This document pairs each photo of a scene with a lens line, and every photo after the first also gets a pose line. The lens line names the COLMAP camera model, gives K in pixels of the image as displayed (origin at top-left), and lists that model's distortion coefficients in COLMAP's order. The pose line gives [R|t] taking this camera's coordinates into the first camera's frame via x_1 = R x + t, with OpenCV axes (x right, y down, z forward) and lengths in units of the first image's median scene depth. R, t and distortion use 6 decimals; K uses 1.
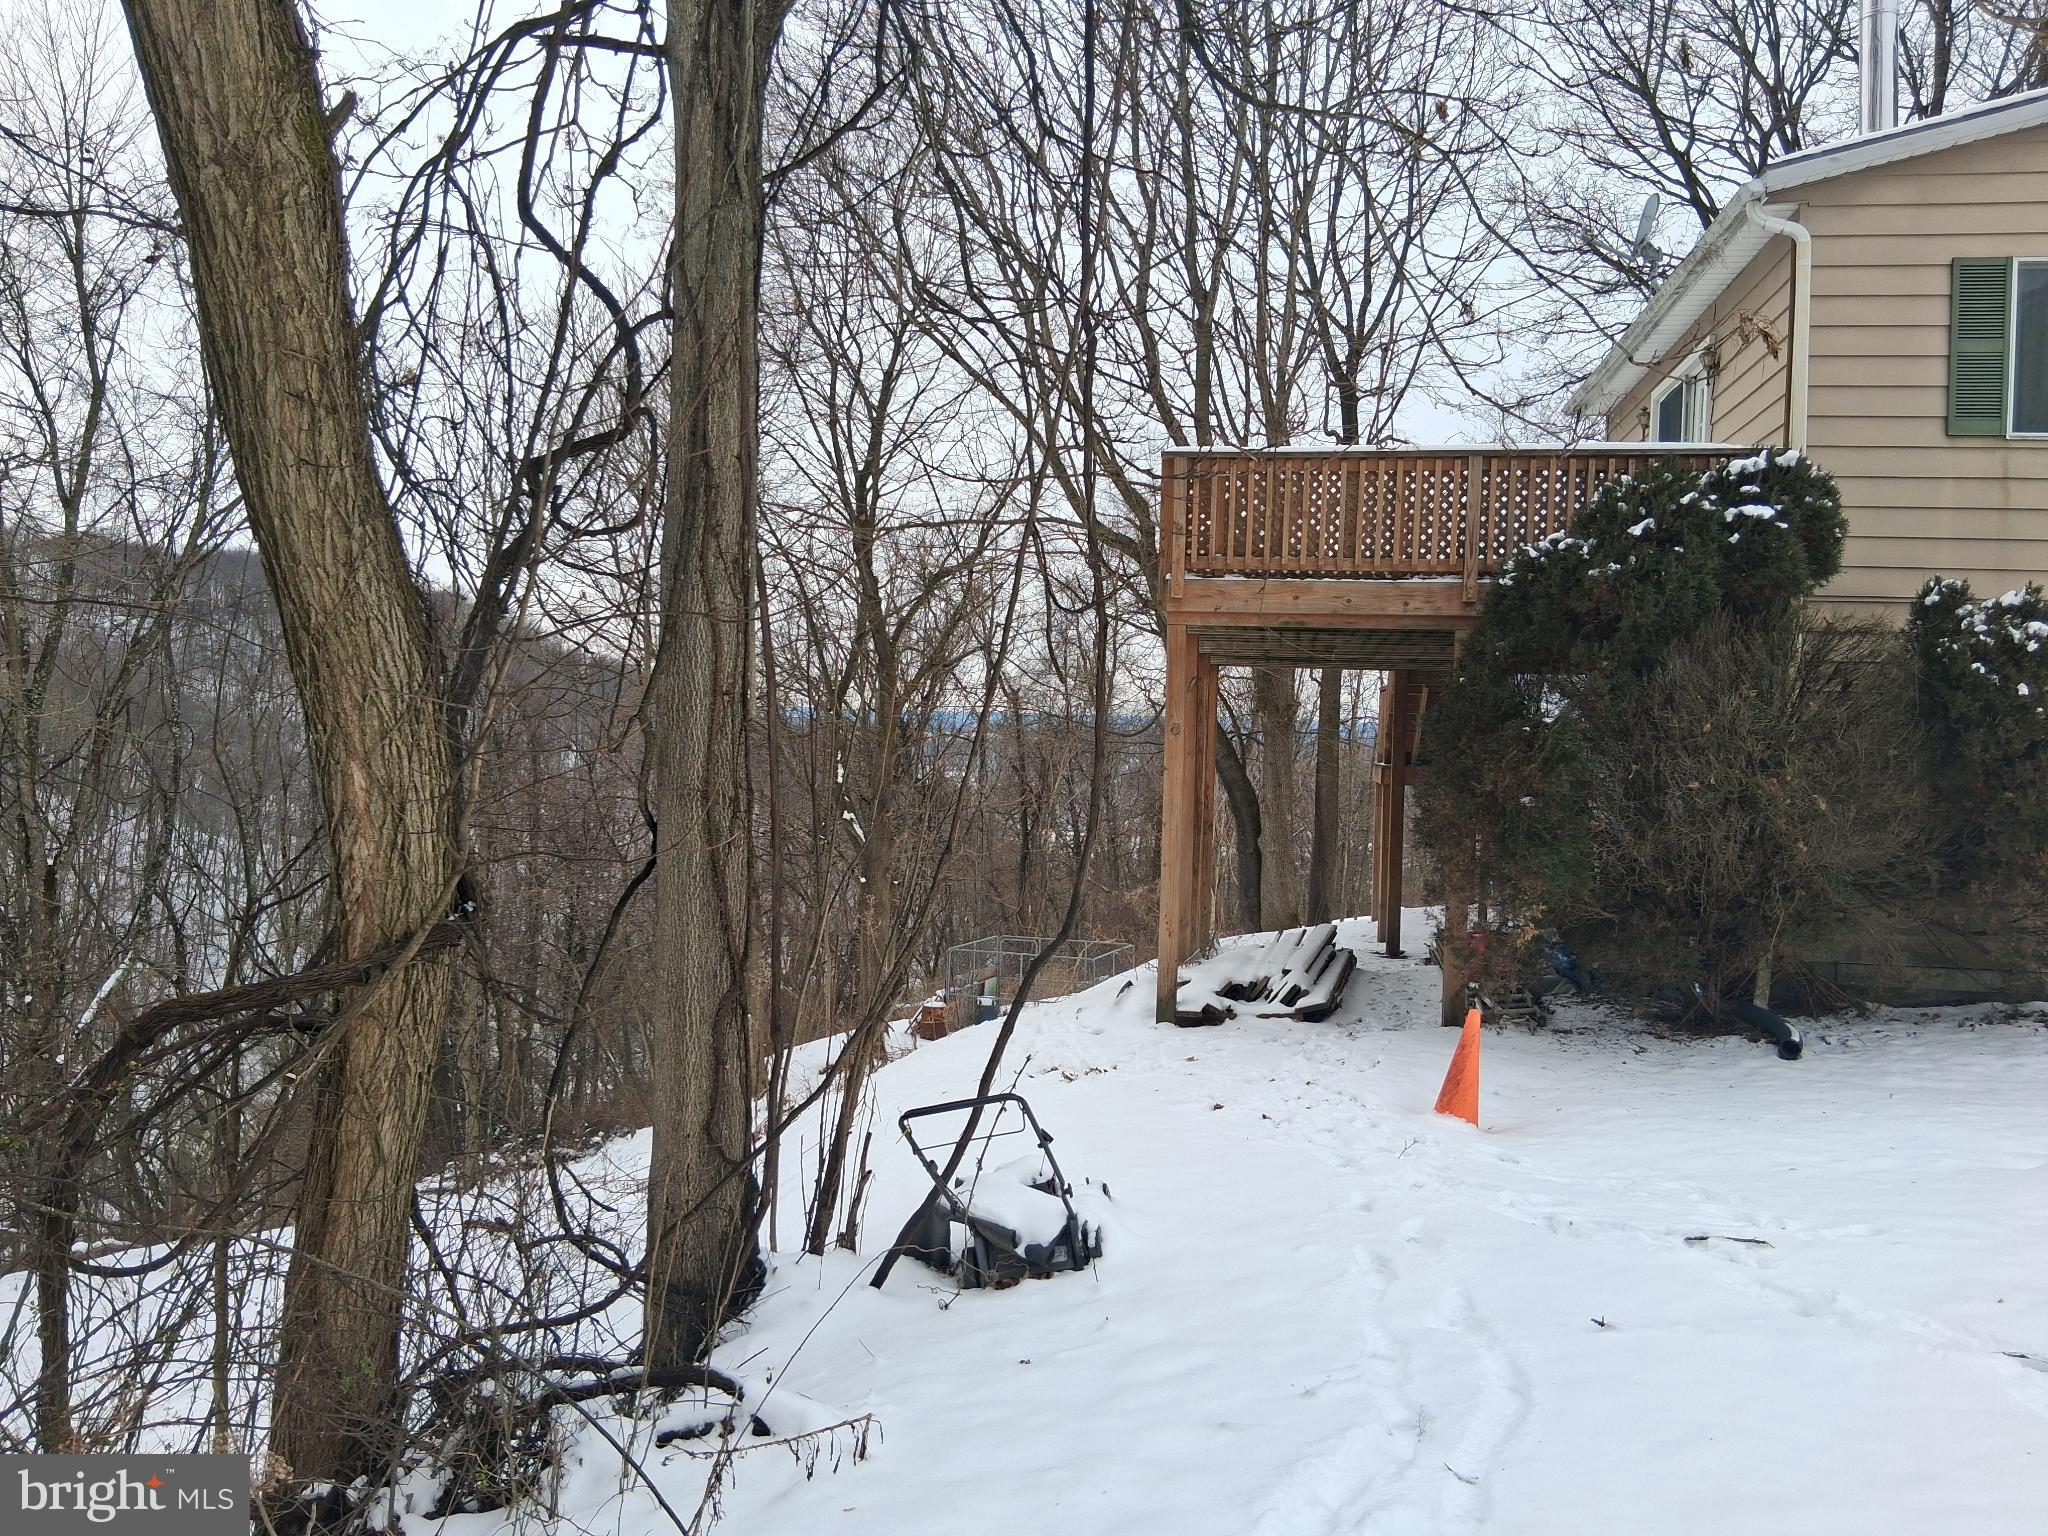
lens RADIAL K [[1517.0, 0, 1028.8], [0, 1517.0, 766.1], [0, 0, 1]] dist [0.116001, -0.190306]
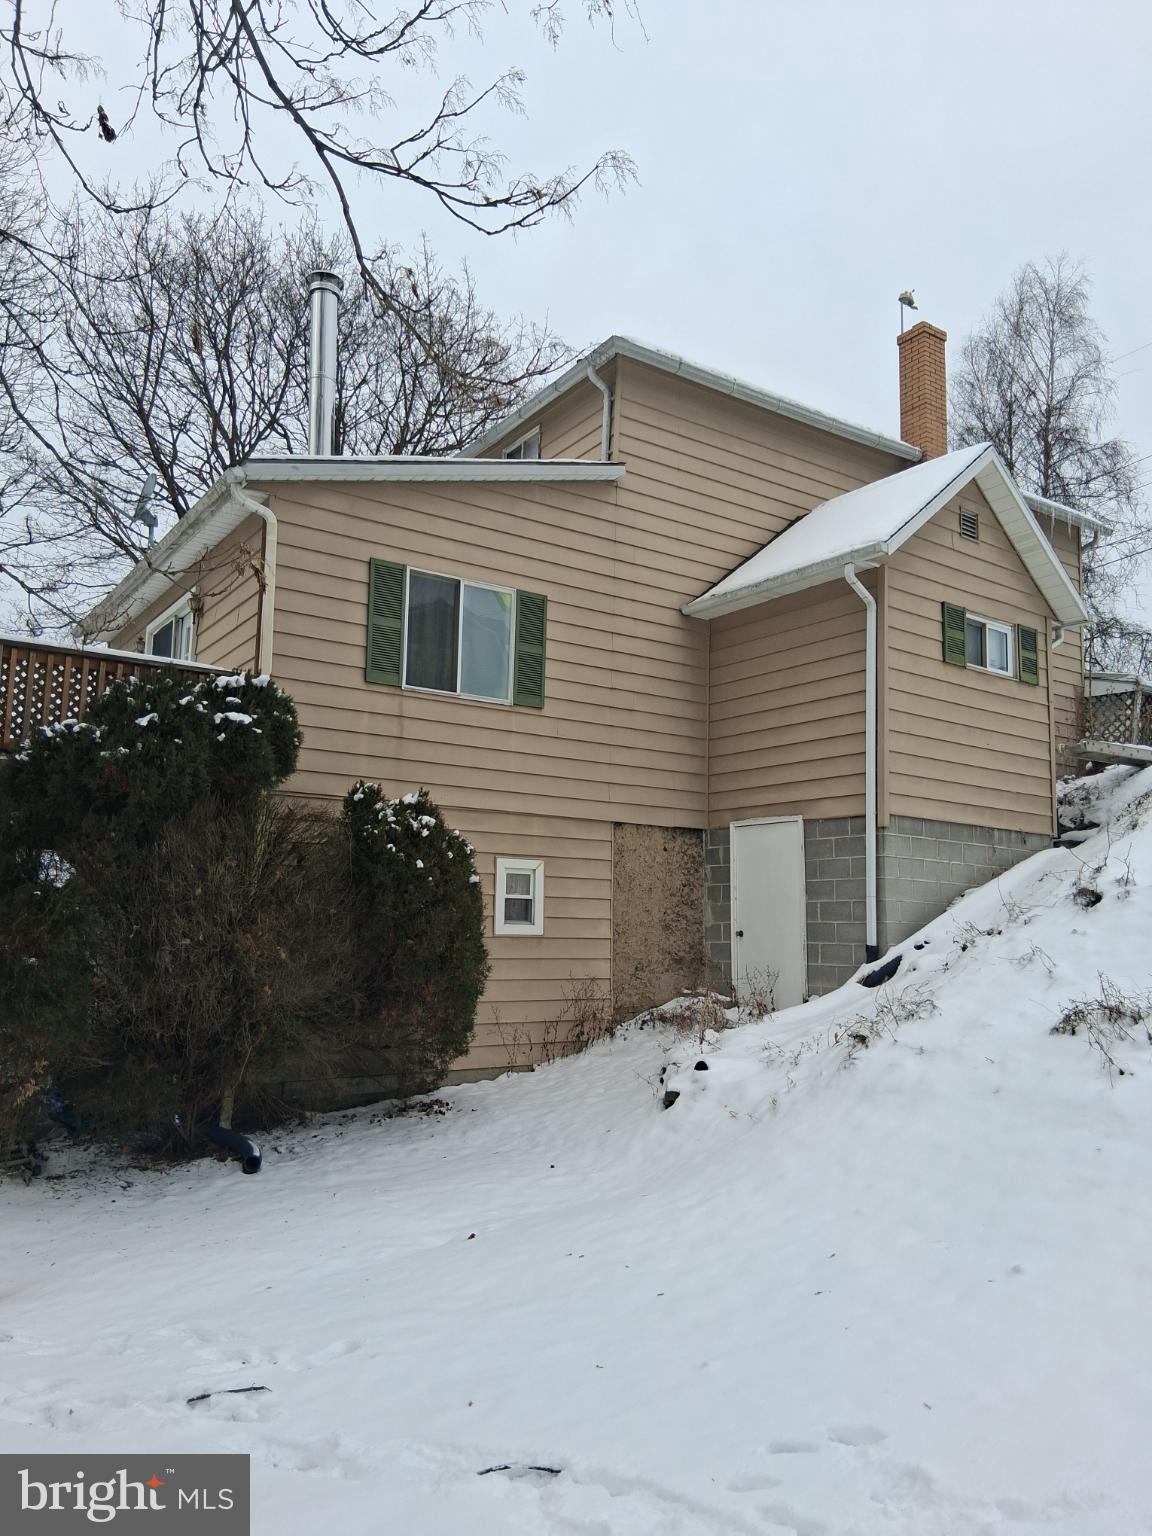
lens RADIAL K [[1137.8, 0, 570.2], [0, 1137.8, 767.0], [0, 0, 1]] dist [0.116001, -0.190306]
pose [[0.729218, 0.079193, 0.679683, 0.036528], [0.015765, 0.991073, -0.132388, 0.001250], [-0.684100, 0.107255, 0.721460, 0.138041]]
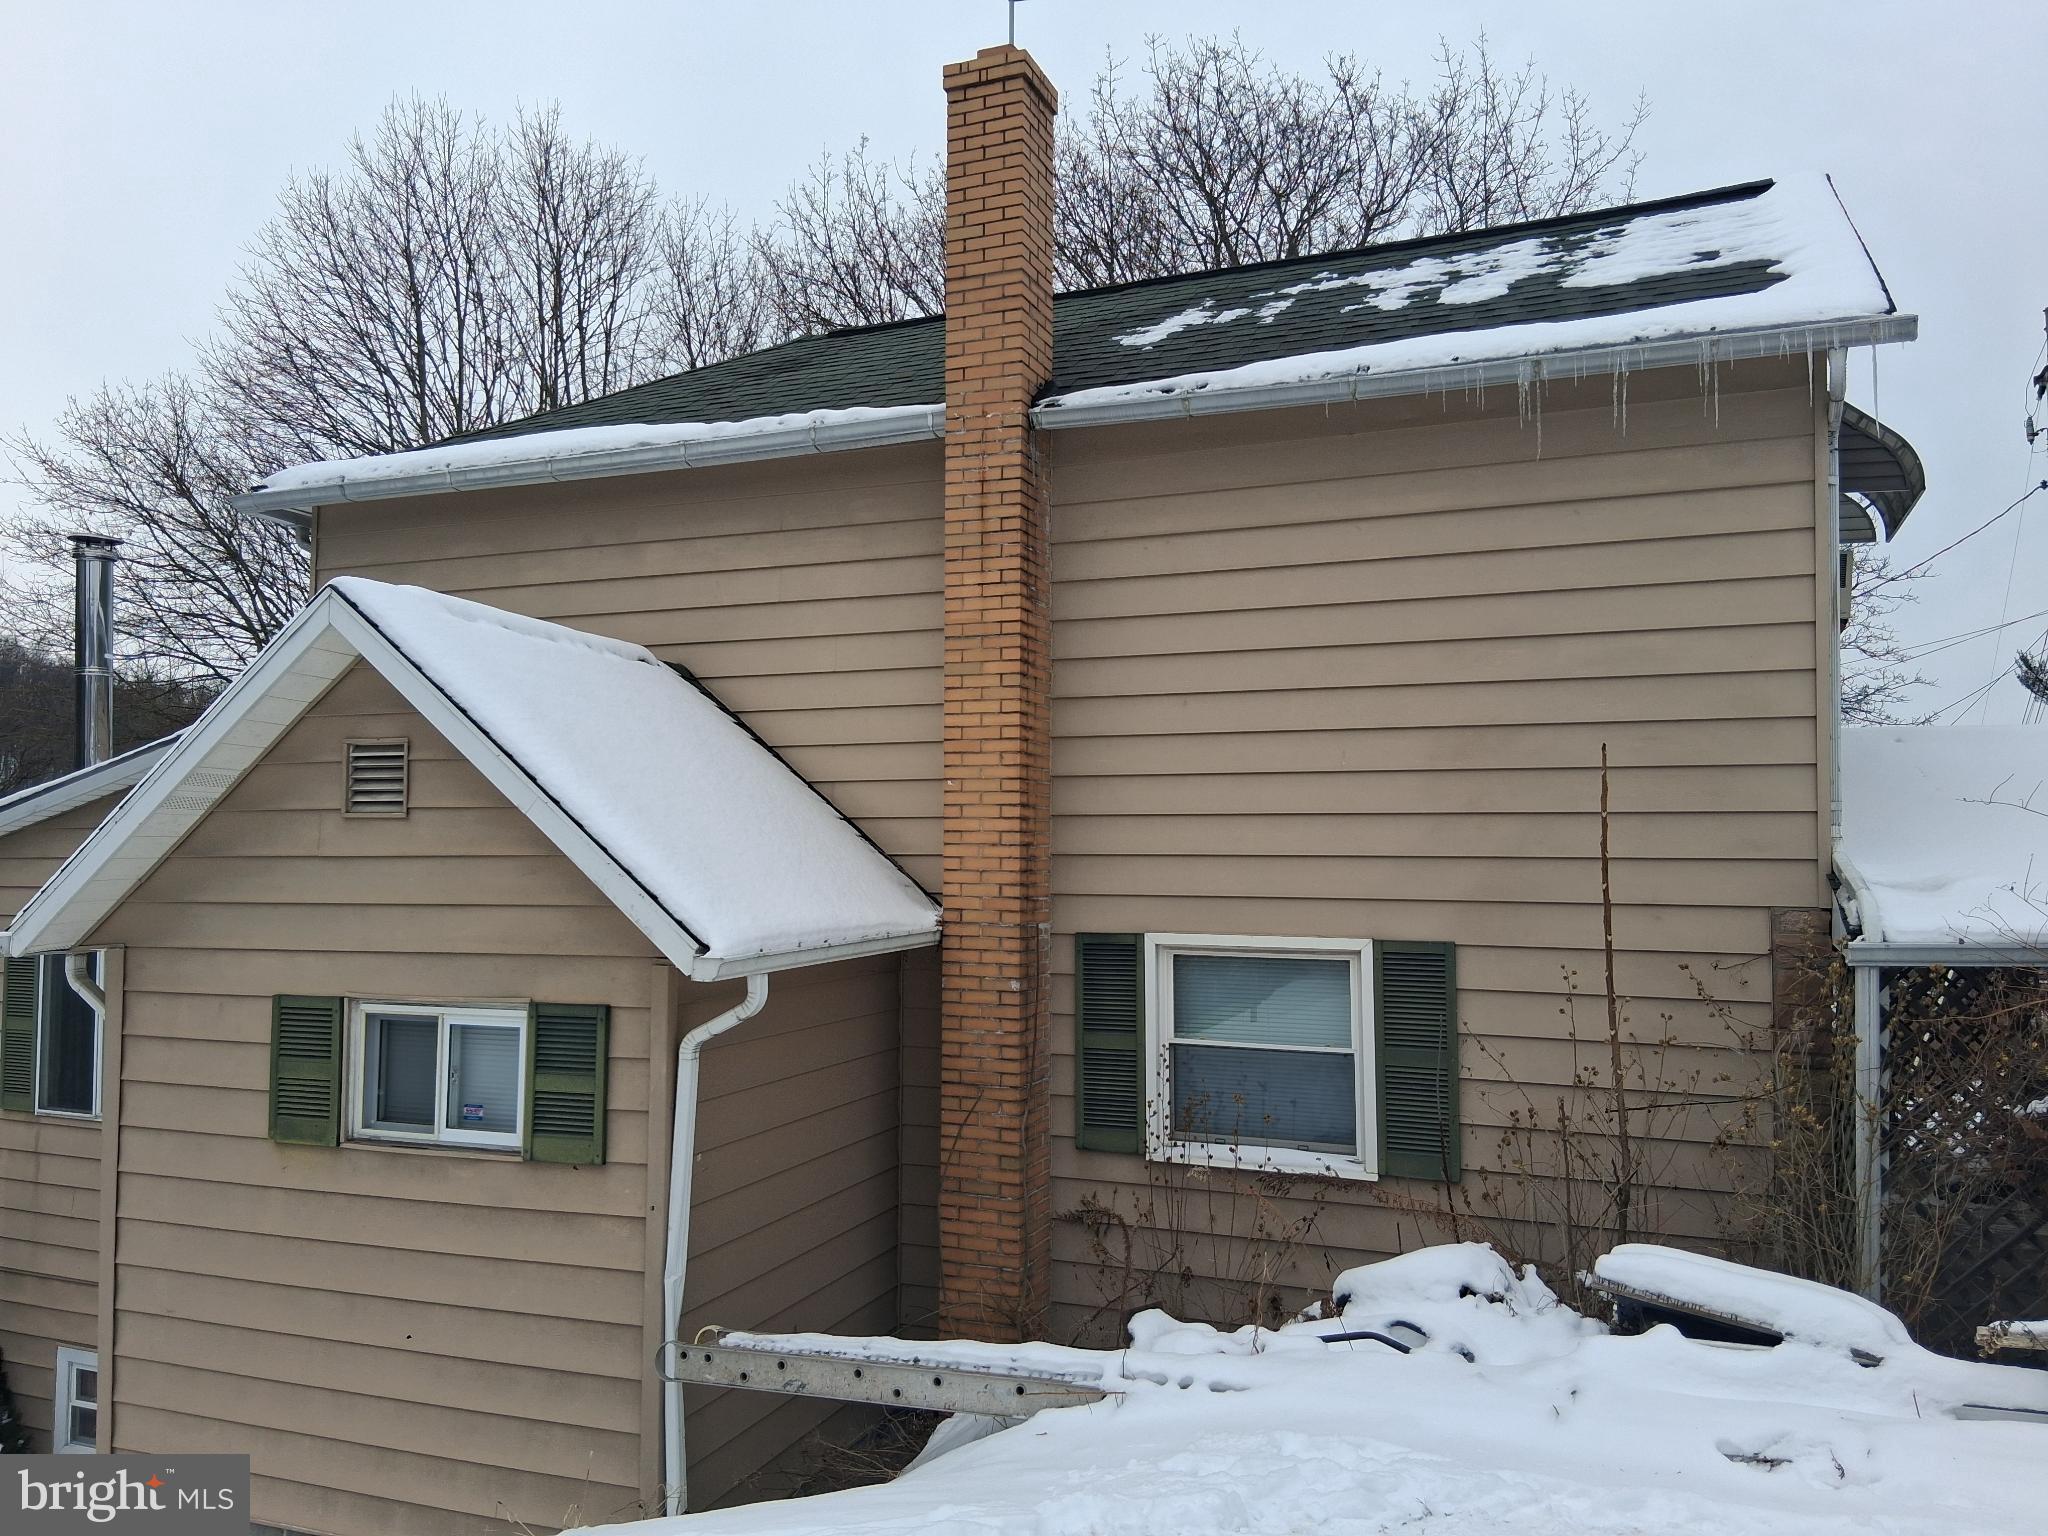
lens RADIAL K [[1517.0, 0, 1028.8], [0, 1517.0, 766.1], [0, 0, 1]] dist [0.116001, -0.190306]
pose [[0.976580, -0.045936, -0.210192, 1.577843], [0.027321, 0.995510, -0.090628, -0.348263], [0.213411, 0.082763, 0.973451, 0.115115]]
